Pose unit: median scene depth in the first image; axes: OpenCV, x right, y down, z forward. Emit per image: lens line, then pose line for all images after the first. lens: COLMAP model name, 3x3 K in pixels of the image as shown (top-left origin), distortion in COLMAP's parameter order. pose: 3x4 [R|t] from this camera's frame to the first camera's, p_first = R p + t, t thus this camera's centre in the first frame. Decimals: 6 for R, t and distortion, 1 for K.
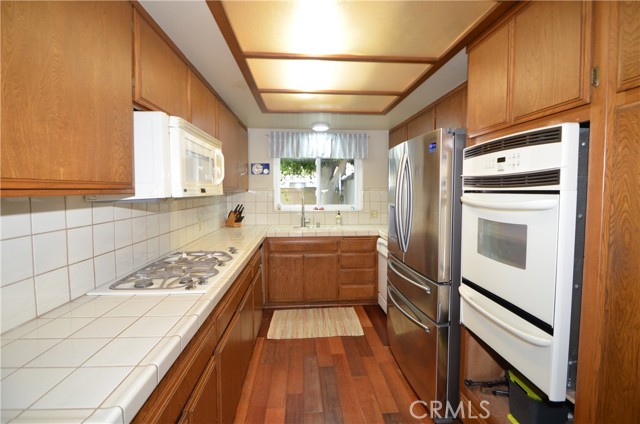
lens RADIAL K [[279.6, 0, 317.4], [0, 279.6, 207.6], [0, 0, 1]] dist [-0.006010, -0.007388]
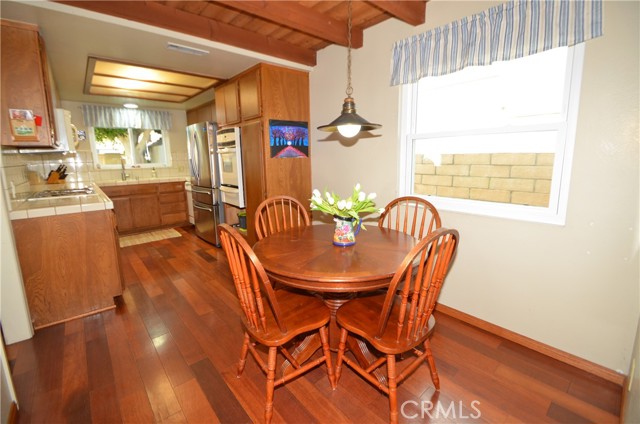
lens RADIAL K [[279.6, 0, 323.7], [0, 279.6, 203.1], [0, 0, 1]] dist [-0.006010, -0.007388]
pose [[0.787783, -0.113536, 0.605398, -0.119918], [0.055135, 0.991918, 0.114278, 0.078771], [-0.613480, -0.056648, 0.787676, -0.647802]]
